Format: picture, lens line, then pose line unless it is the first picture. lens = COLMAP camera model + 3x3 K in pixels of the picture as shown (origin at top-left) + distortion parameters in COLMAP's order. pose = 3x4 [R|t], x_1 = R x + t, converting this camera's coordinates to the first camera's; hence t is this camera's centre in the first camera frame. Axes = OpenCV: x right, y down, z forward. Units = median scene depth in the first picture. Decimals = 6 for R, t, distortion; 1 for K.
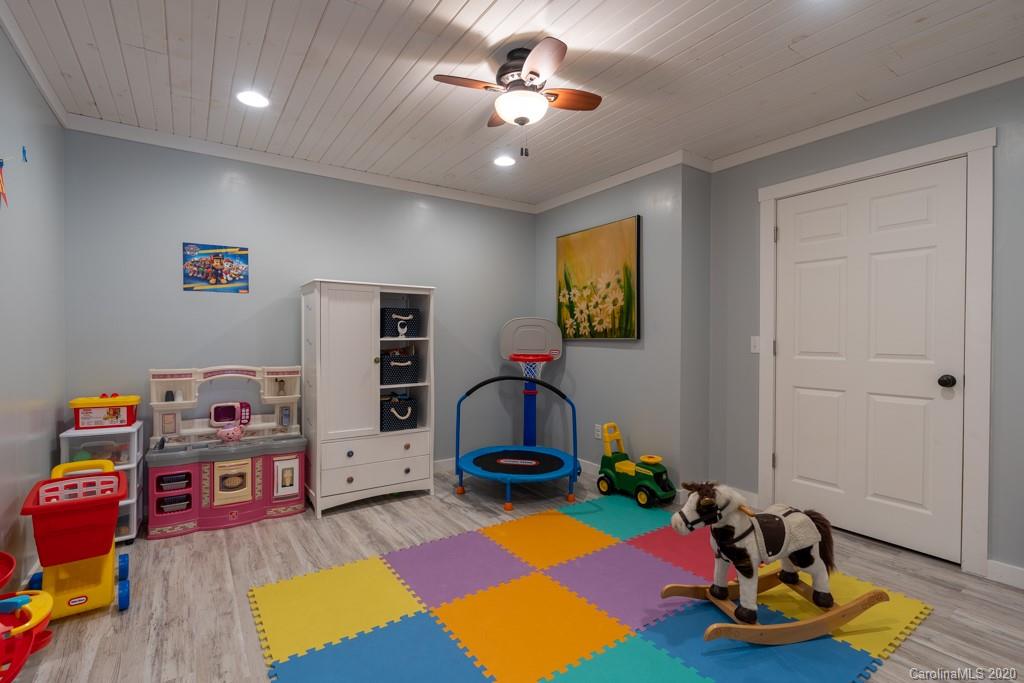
lens RADIAL K [[470.4, 0, 493.1], [0, 470.4, 343.2], [0, 0, 1]] dist [-0.018689, 0.000476]
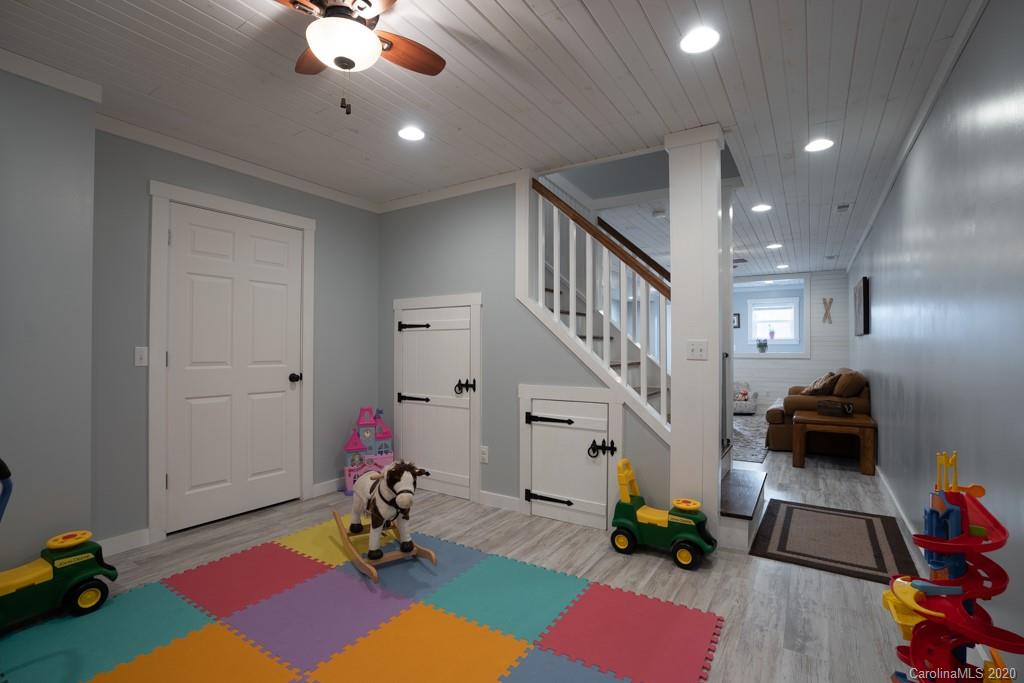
lens RADIAL K [[467.9, 0, 512.0], [0, 467.9, 341.5], [0, 0, 1]] dist [-0.036989, -0.000018]
pose [[-0.413786, 0.009378, 0.910326, -0.624618], [0.006636, 0.999951, -0.007286, -0.017506], [-0.910350, 0.003026, -0.413829, 0.926655]]
